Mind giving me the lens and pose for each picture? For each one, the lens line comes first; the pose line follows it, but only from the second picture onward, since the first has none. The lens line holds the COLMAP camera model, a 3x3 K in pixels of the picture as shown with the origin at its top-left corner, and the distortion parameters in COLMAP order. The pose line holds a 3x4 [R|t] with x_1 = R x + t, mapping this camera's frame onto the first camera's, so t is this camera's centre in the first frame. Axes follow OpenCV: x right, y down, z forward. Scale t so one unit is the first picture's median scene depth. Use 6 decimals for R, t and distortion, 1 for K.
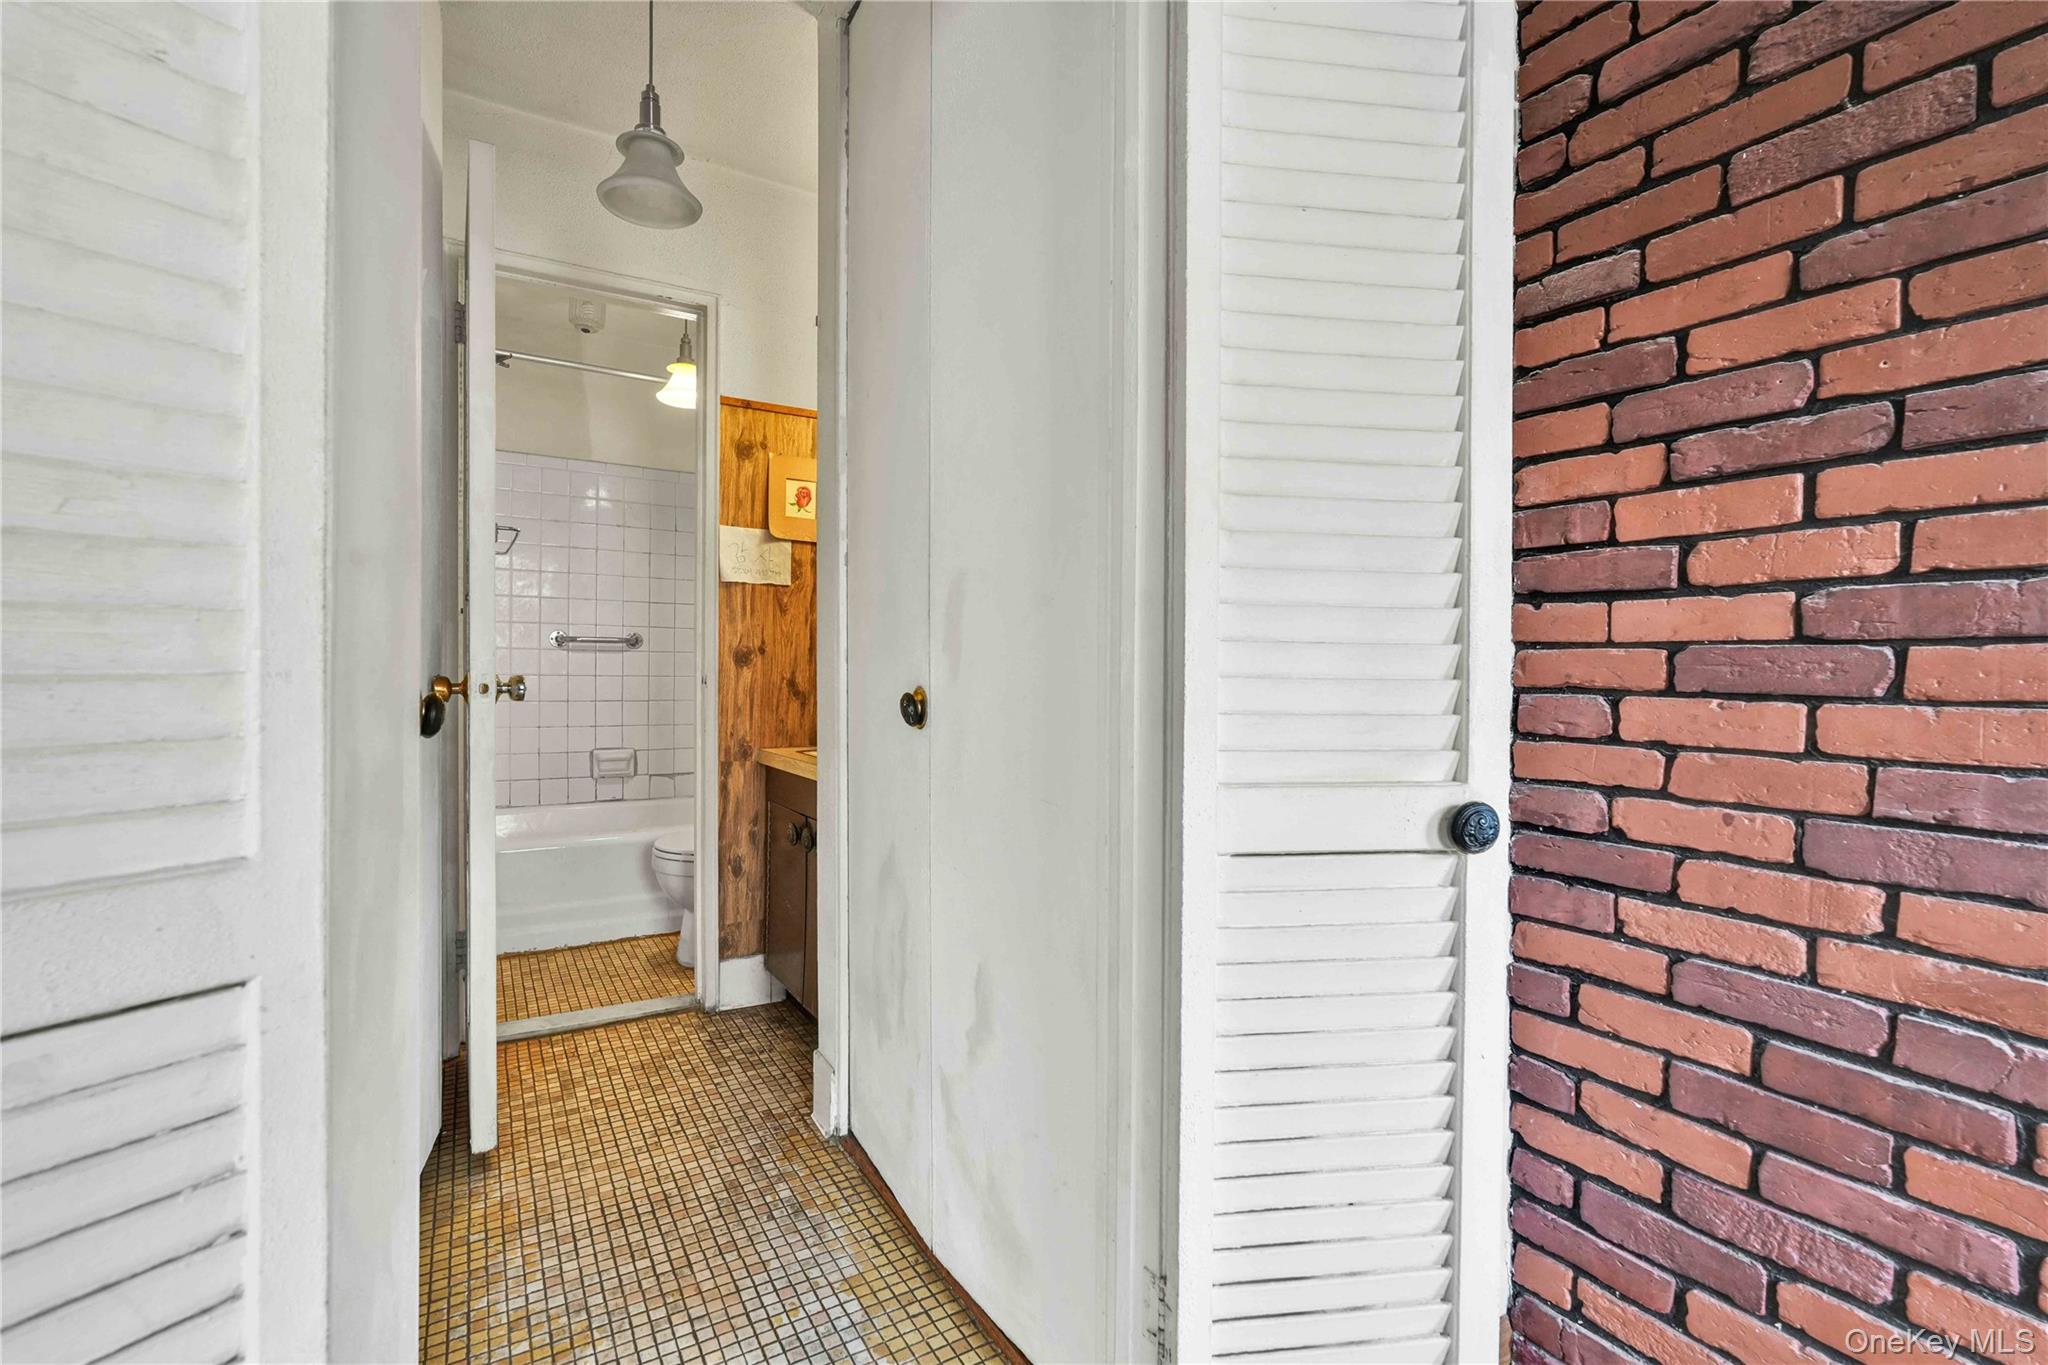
lens RADIAL K [[901.3, 0, 1030.5], [0, 901.3, 680.7], [0, 0, 1]] dist [-0.000982, 0.000938]
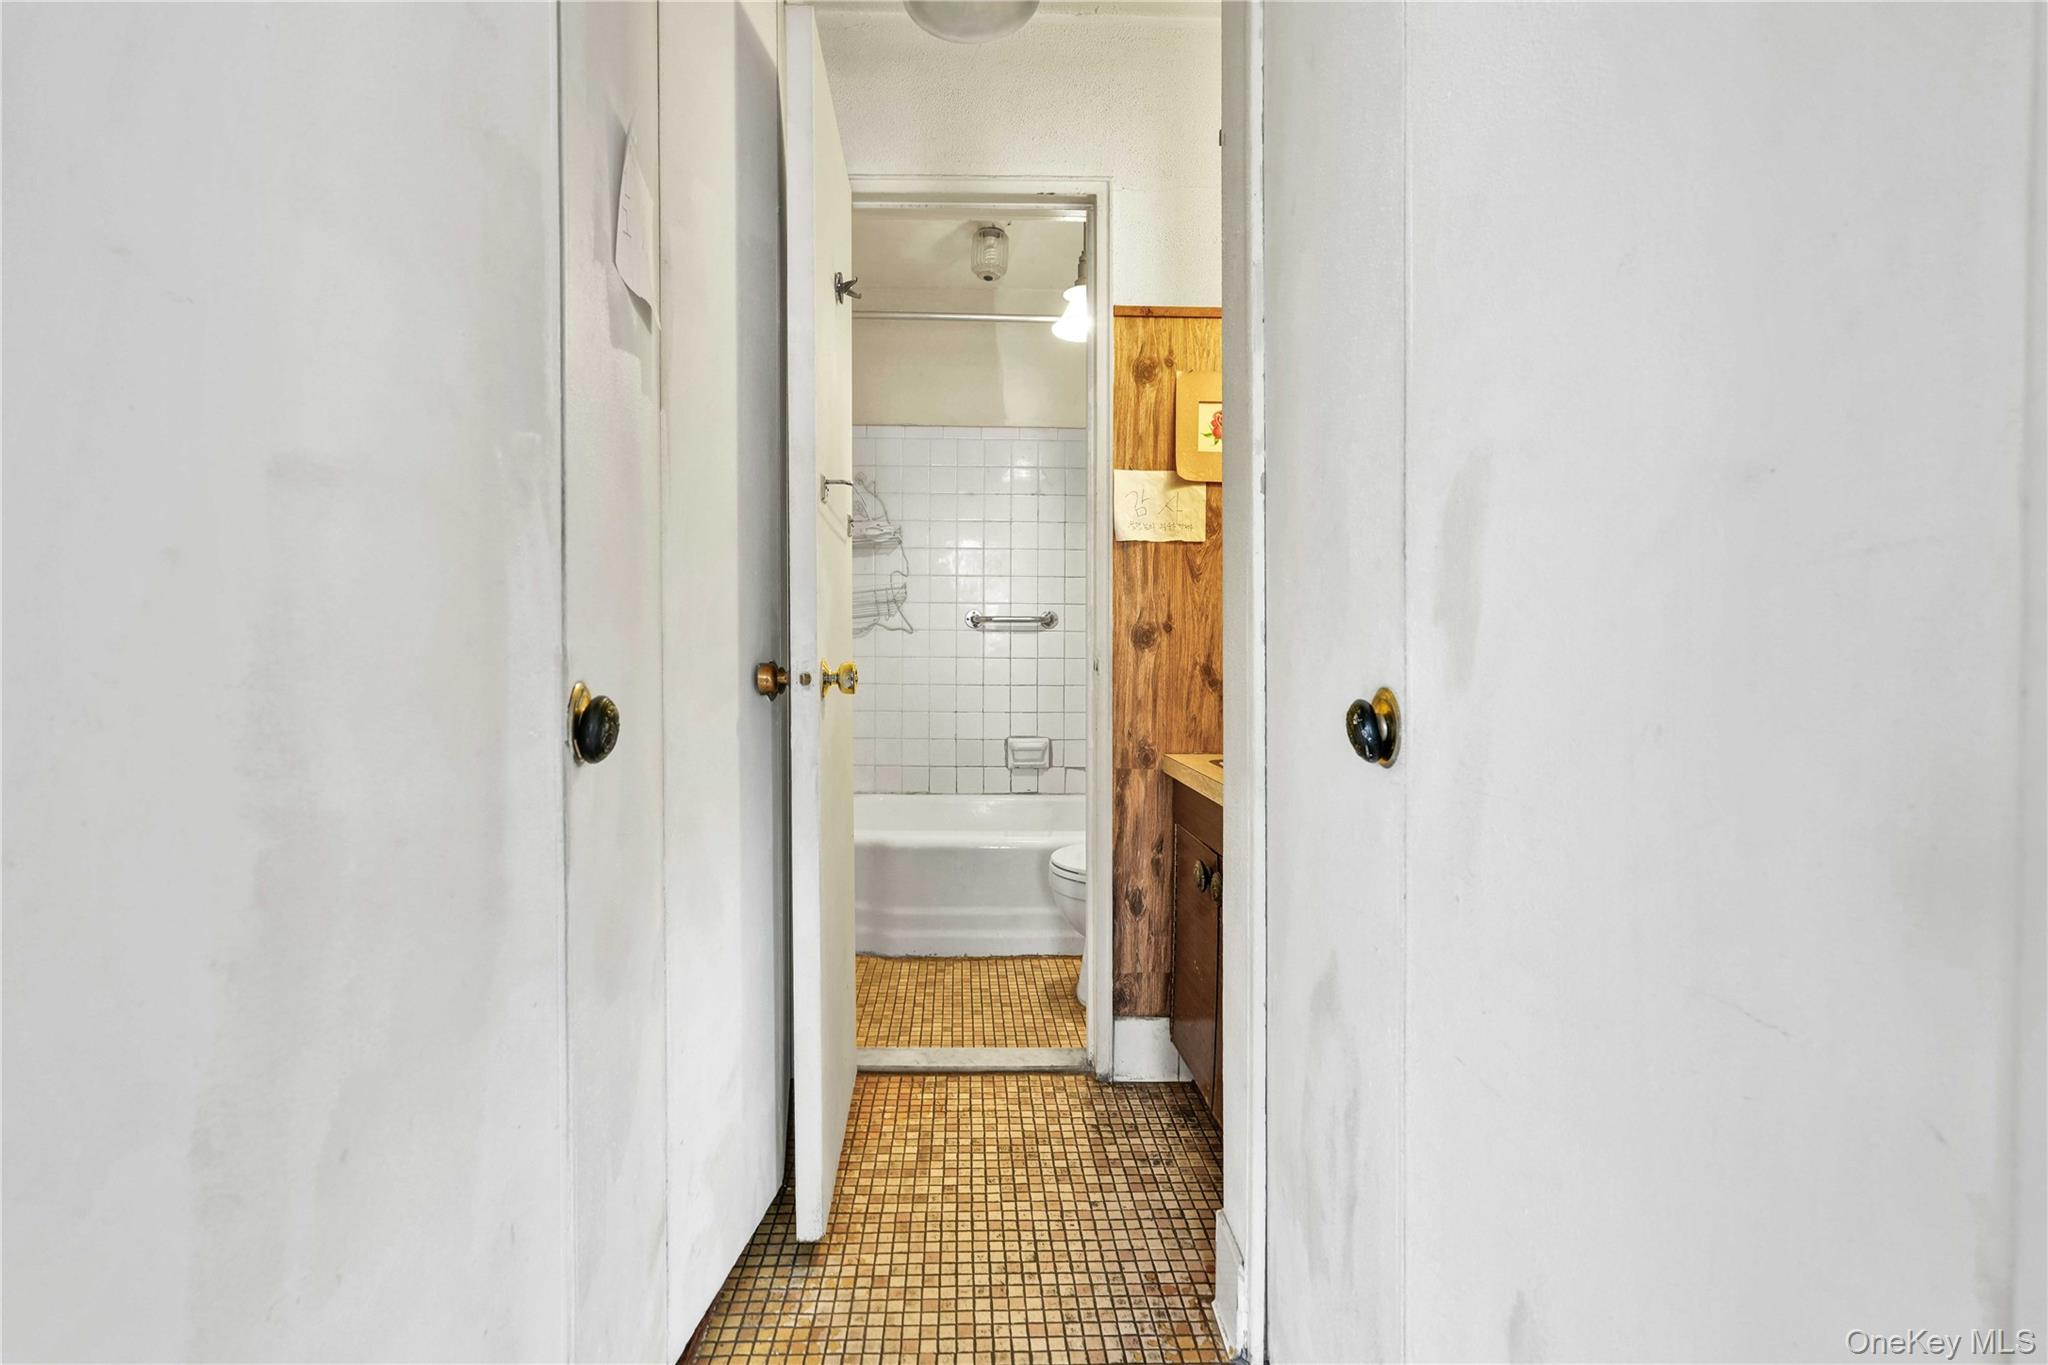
lens RADIAL K [[821.3, 0, 1021.8], [0, 821.3, 655.2], [0, 0, 1]] dist [-0.013029, 0.000190]
pose [[0.854545, 0.000918, -0.519377, -0.039150], [-0.001793, 0.999998, -0.001183, -0.008881], [0.519374, 0.001942, 0.854545, 0.338095]]
